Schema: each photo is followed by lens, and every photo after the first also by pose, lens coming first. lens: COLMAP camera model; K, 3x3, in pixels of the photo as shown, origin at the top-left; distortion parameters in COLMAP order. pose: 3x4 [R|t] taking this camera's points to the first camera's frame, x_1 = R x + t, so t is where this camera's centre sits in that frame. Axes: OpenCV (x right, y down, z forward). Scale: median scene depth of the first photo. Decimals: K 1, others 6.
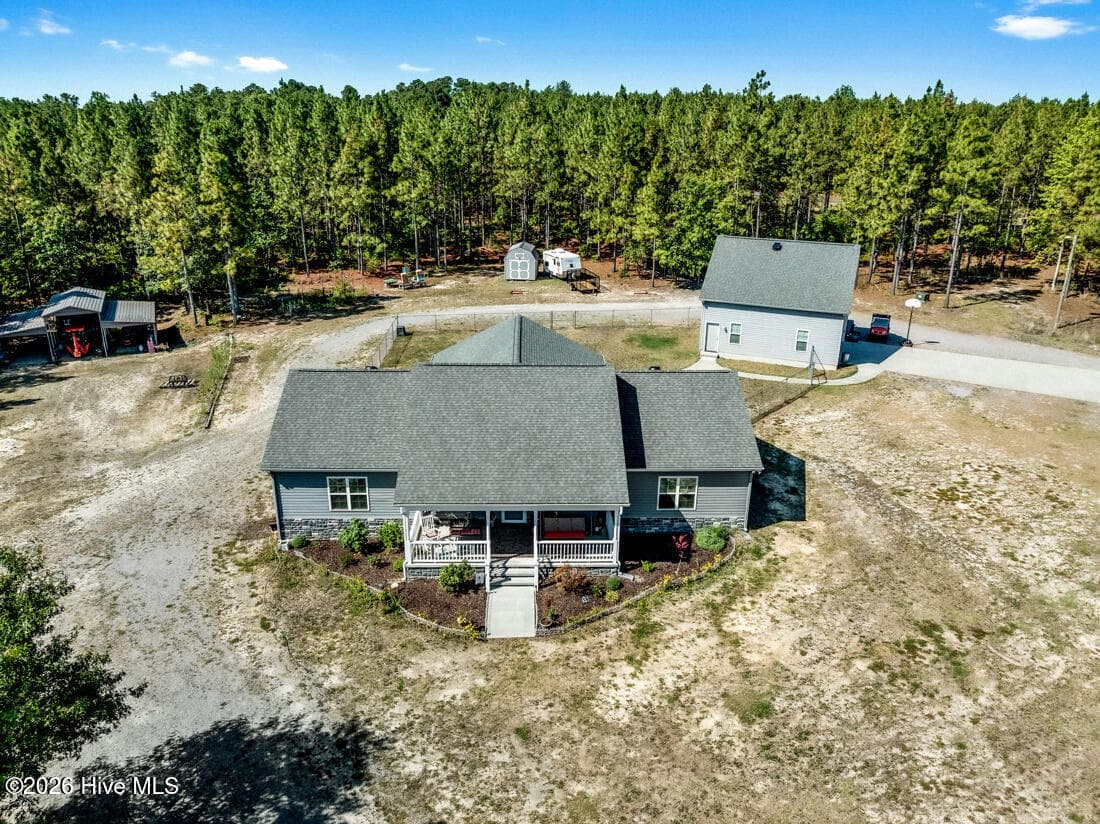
lens RADIAL K [[790.3, 0, 568.4], [0, 790.3, 410.5], [0, 0, 1]] dist [-0.038794, 0.000681]
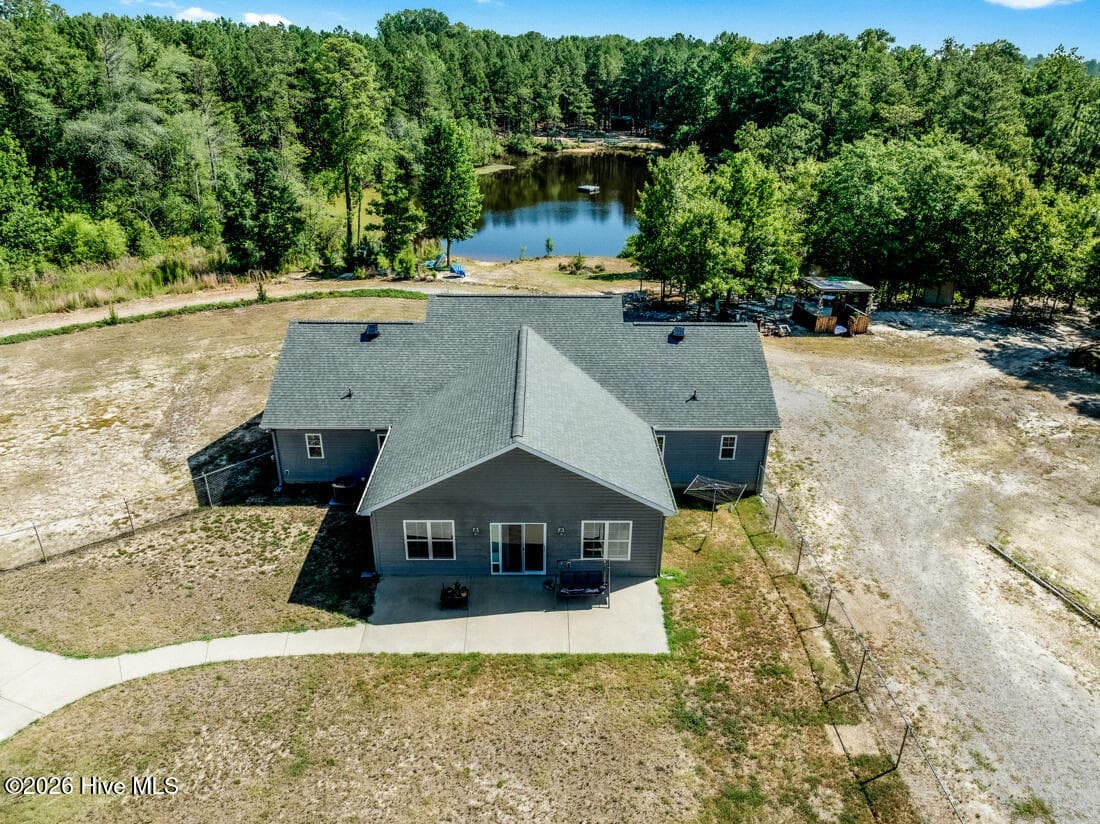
lens RADIAL K [[790.3, 0, 556.1], [0, 790.3, 411.8], [0, 0, 1]] dist [-0.038794, 0.000681]
pose [[-0.999347, -0.031960, 0.016872, -0.098550], [-0.010884, 0.711336, 0.702768, -0.500893], [-0.034462, 0.702125, -0.711219, 1.359035]]
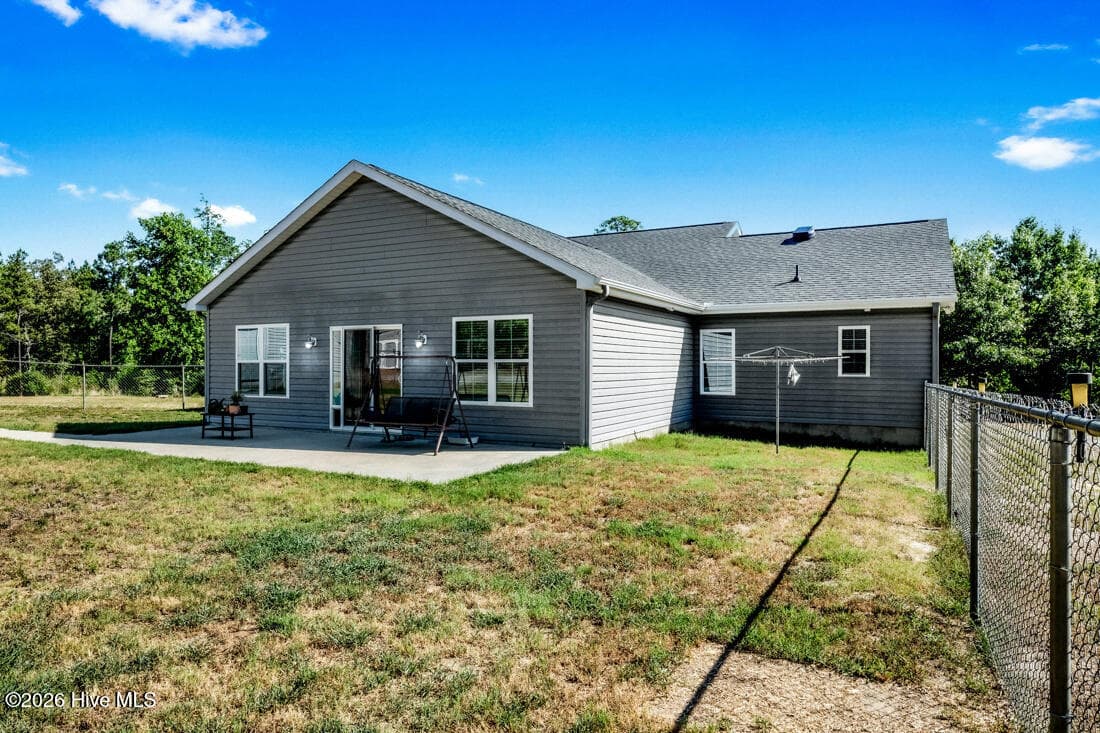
lens RADIAL K [[700.3, 0, 550.9], [0, 700.3, 363.6], [0, 0, 1]] dist [-0.004192, -0.000566]
pose [[-0.867407, -0.018126, 0.497269, -0.278411], [0.155501, 0.939413, 0.305489, -0.114346], [-0.472678, 0.342309, -0.812035, 1.224637]]
